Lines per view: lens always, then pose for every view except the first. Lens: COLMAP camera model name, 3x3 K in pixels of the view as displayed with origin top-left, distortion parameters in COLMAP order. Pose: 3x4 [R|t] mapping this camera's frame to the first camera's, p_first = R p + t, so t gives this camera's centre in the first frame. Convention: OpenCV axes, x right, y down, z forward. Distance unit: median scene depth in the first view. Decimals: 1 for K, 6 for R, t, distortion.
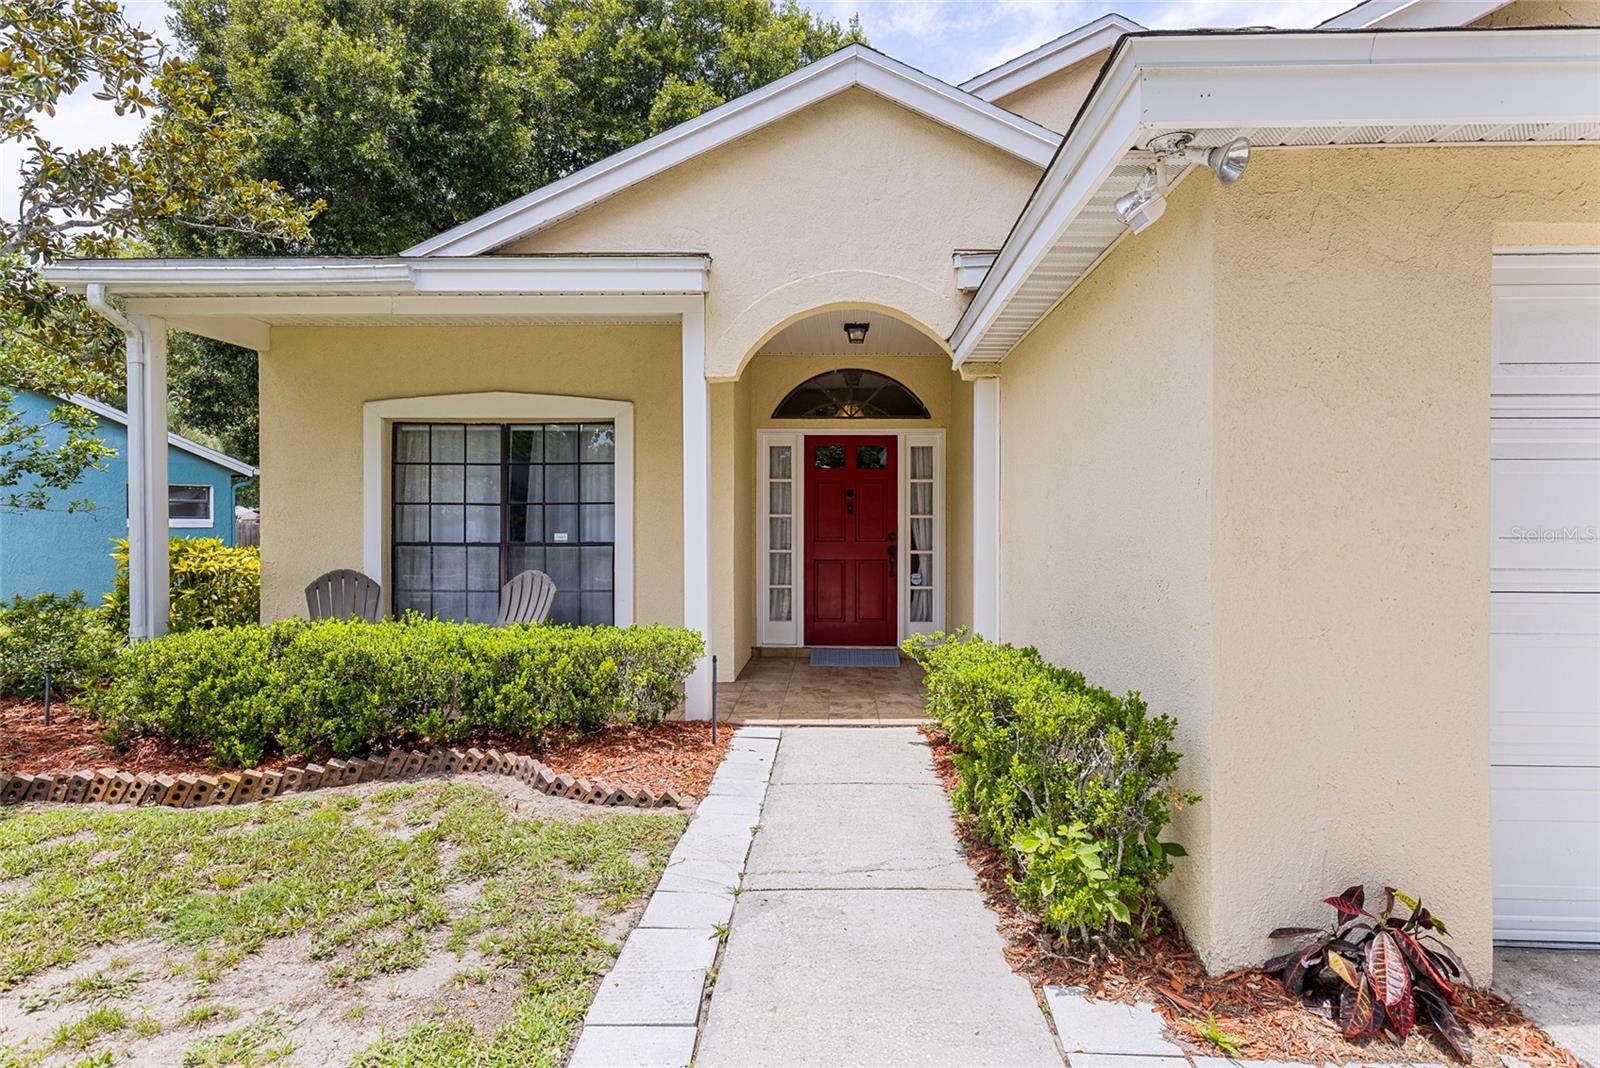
lens RADIAL K [[922.0, 0, 815.6], [0, 922.0, 526.1], [0, 0, 1]] dist [0.007032, 0.000470]
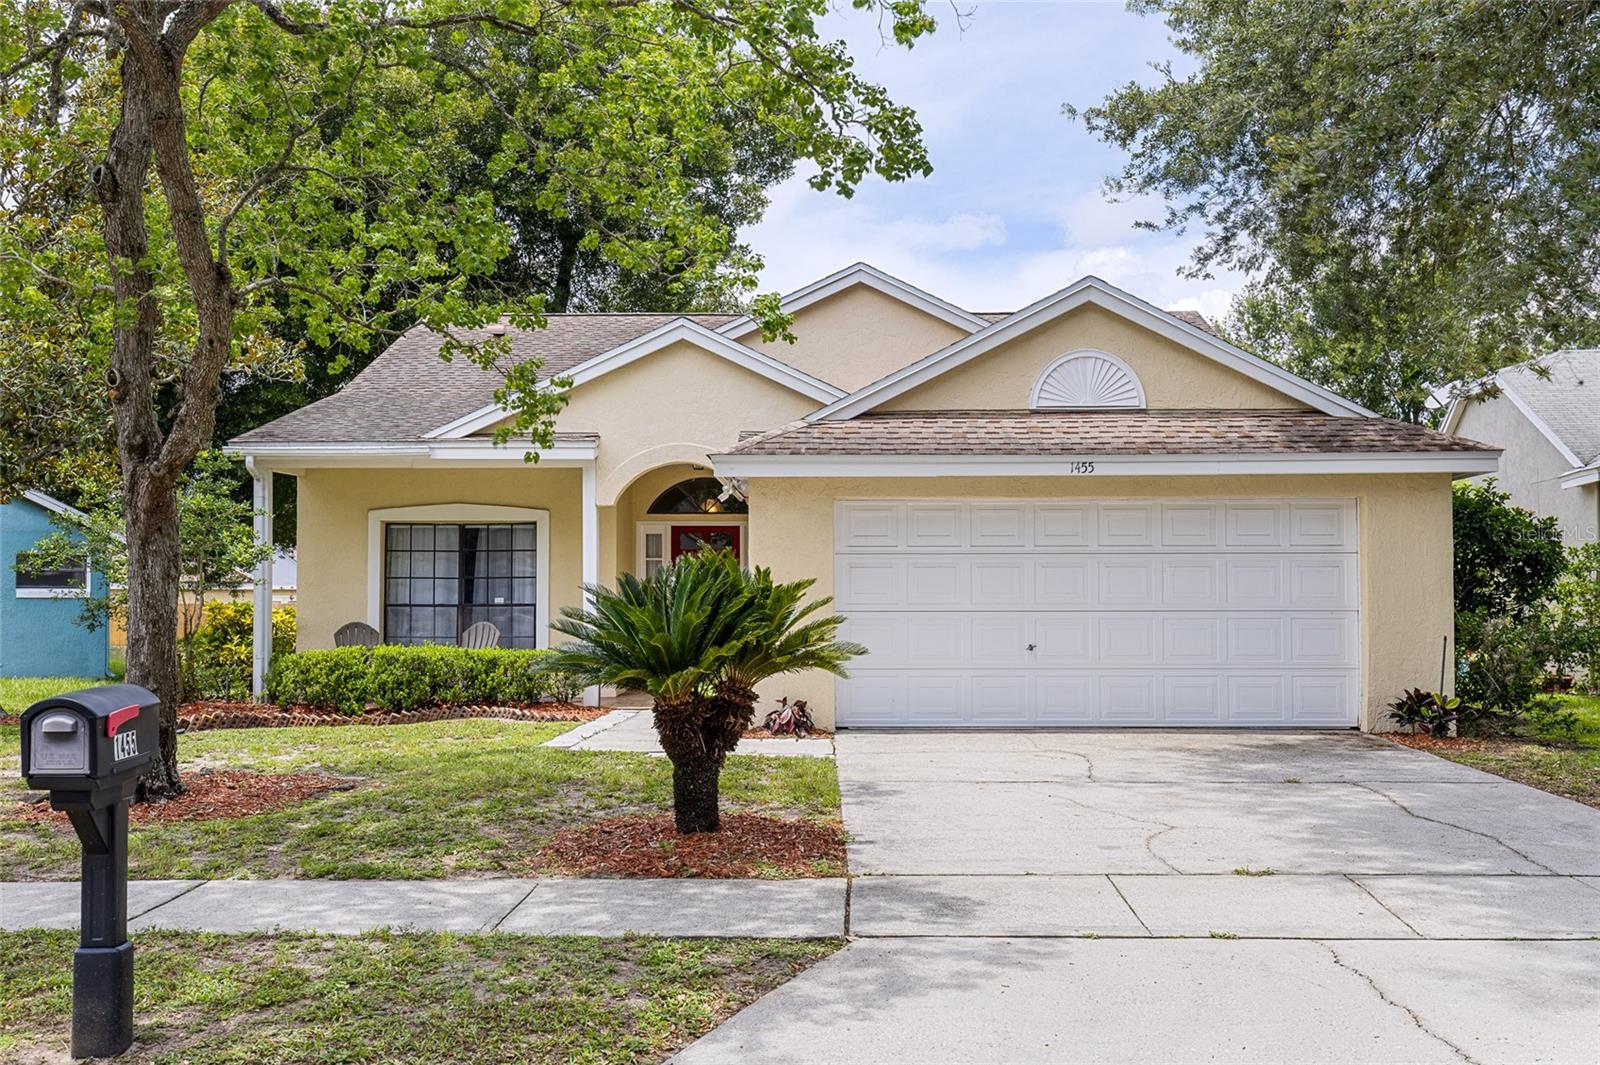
lens RADIAL K [[1591.7, 0, 826.3], [0, 1591.7, 539.0], [0, 0, 1]] dist [0.025915, 0.000000]
pose [[0.999905, -0.001720, 0.013691, 0.216956], [0.002244, 0.999262, -0.038333, 0.013161], [-0.013615, 0.038360, 0.999171, -1.591972]]
